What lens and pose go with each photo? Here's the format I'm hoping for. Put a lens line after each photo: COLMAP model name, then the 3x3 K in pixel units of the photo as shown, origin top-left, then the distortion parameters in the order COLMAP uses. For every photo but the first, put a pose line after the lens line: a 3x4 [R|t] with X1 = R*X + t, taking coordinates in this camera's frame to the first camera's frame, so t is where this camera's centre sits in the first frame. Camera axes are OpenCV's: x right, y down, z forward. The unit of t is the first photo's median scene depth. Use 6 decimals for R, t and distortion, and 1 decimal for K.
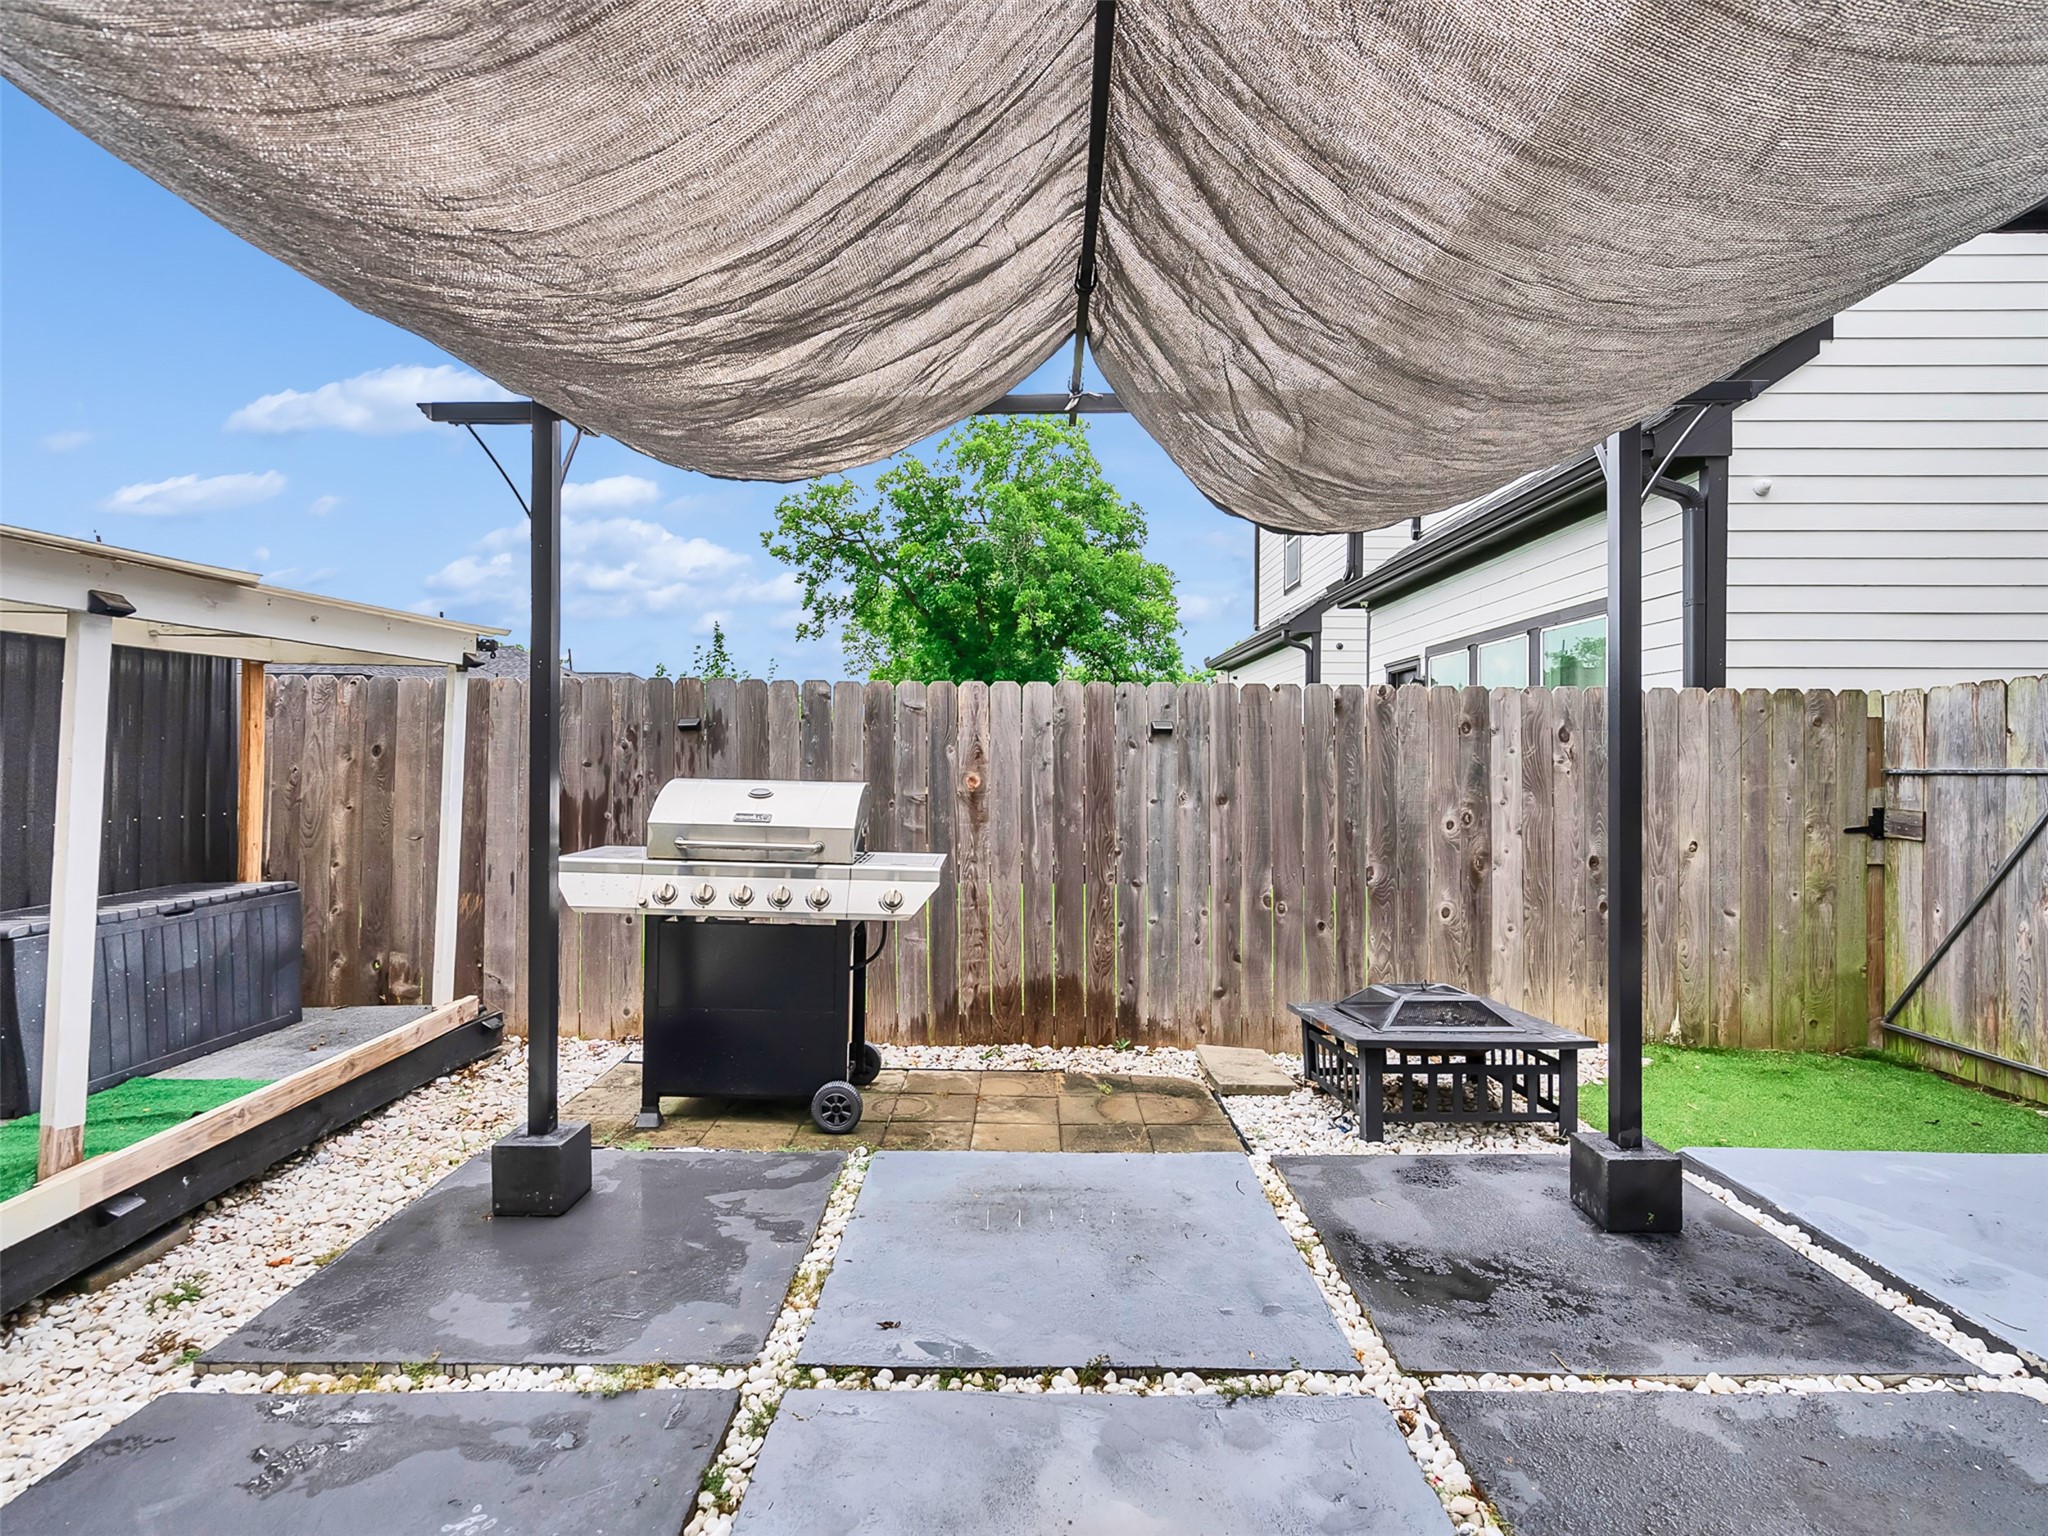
lens RADIAL K [[1047.8, 0, 1028.7], [0, 1047.8, 770.9], [0, 0, 1]] dist [-0.007984, 0.005437]
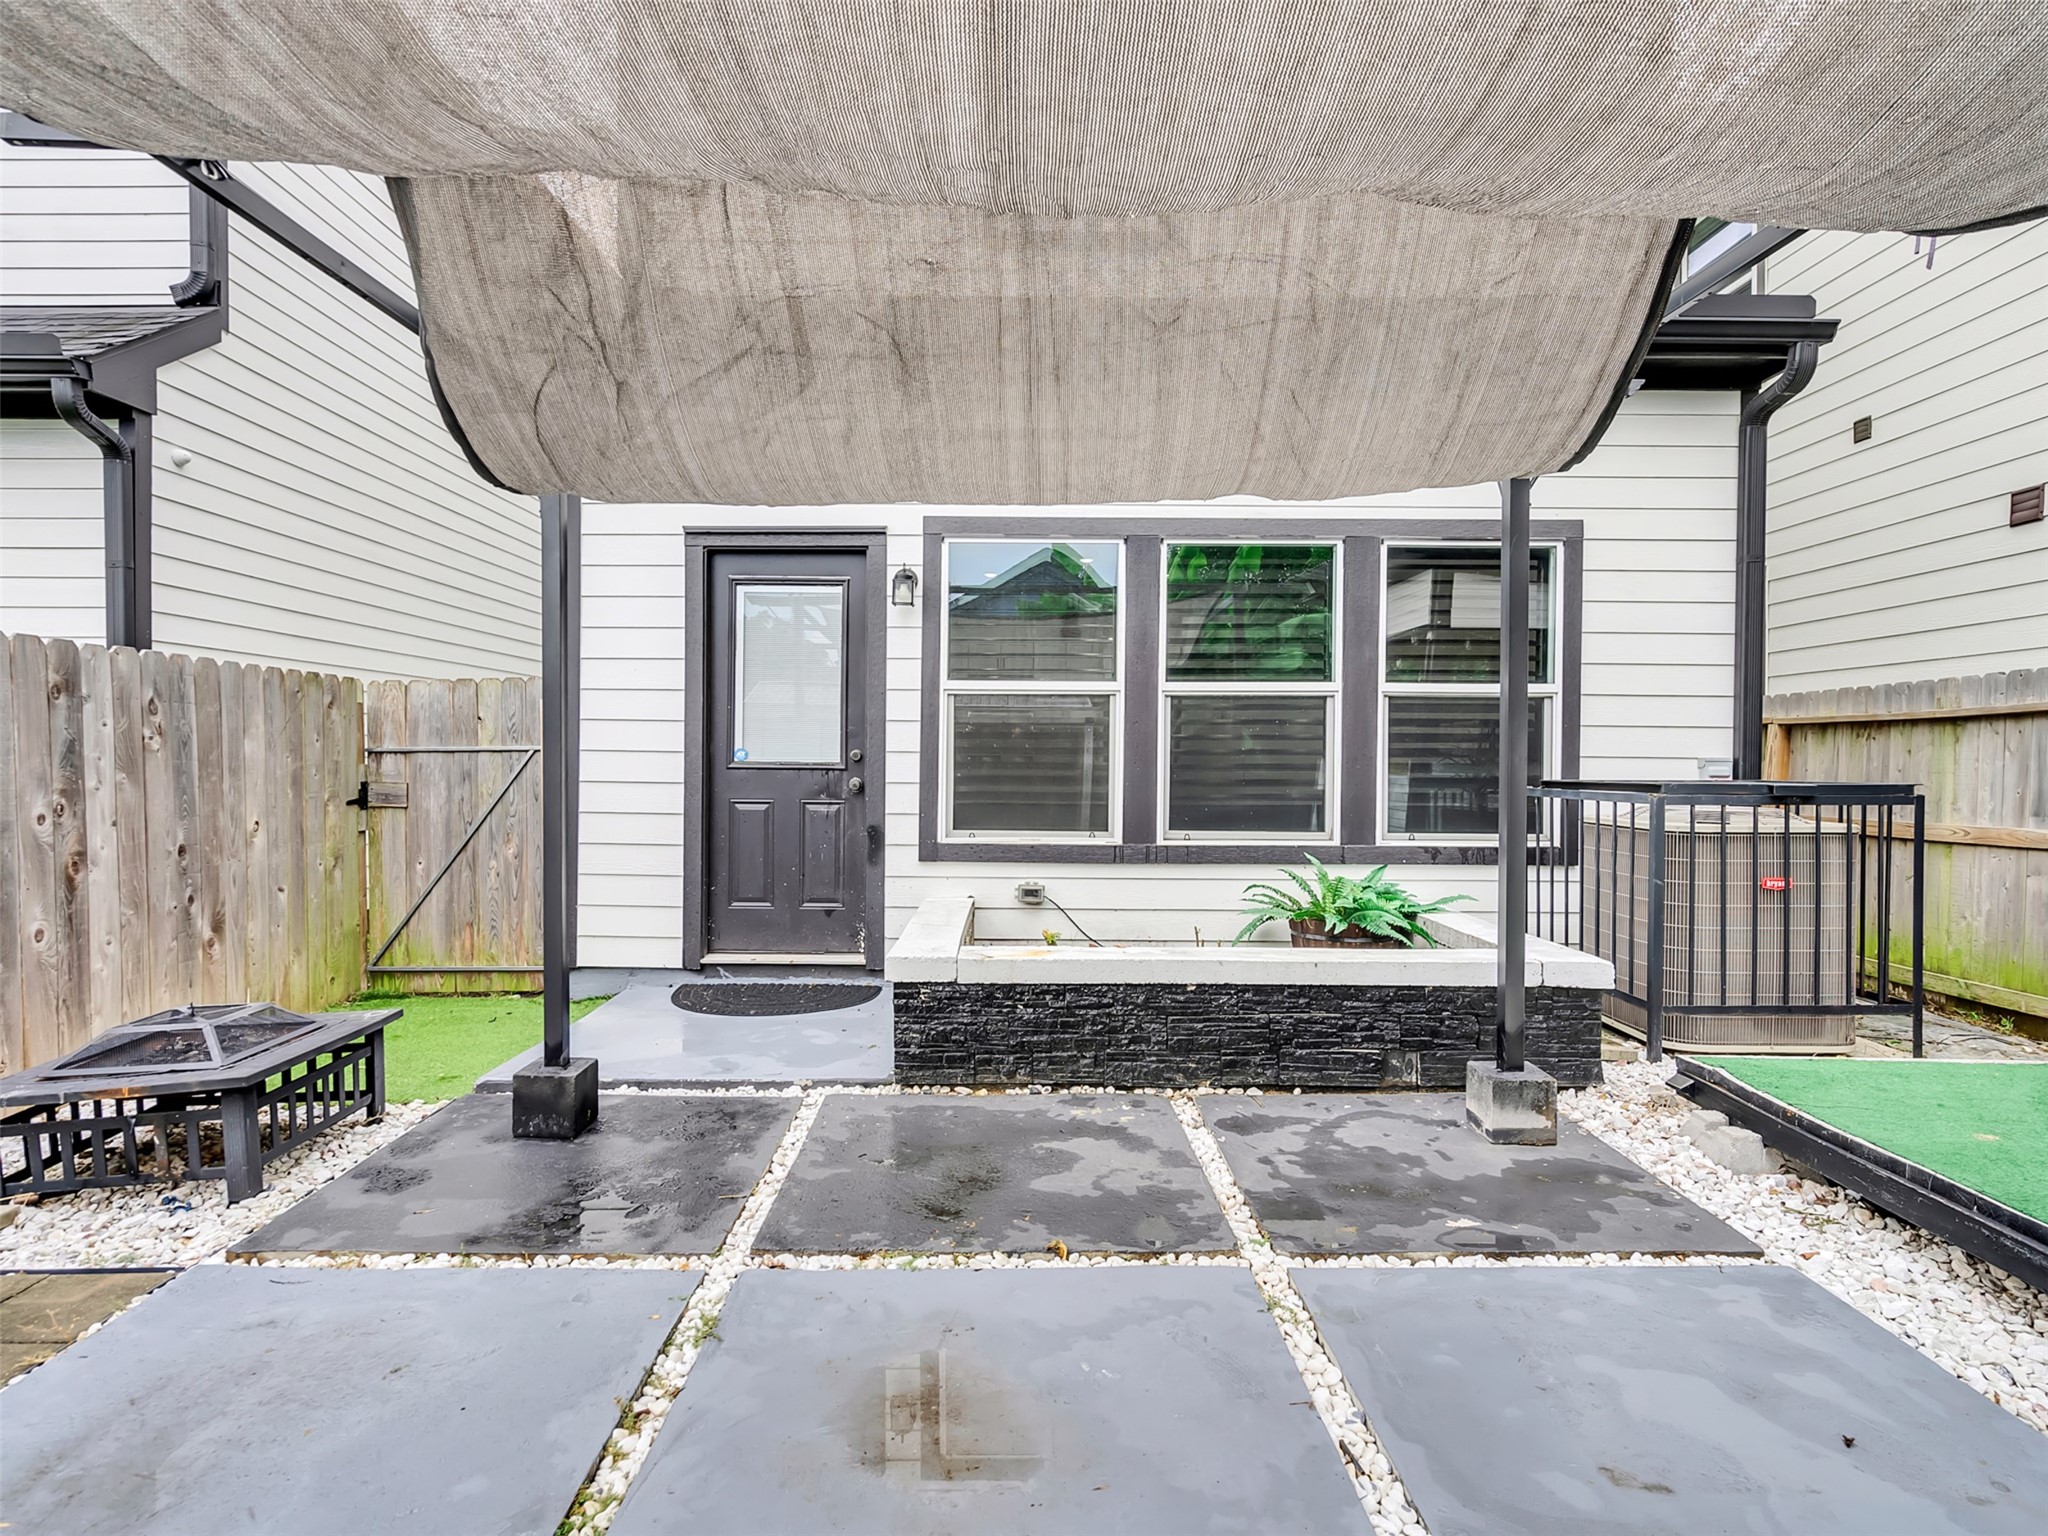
lens RADIAL K [[1047.8, 0, 1024.7], [0, 1047.8, 762.6], [0, 0, 1]] dist [-0.007984, 0.005437]
pose [[0.001262, -0.011057, 0.999938, -0.349927], [0.007111, 0.999914, 0.011048, 0.007173], [-0.999974, 0.007096, 0.001341, 0.283595]]
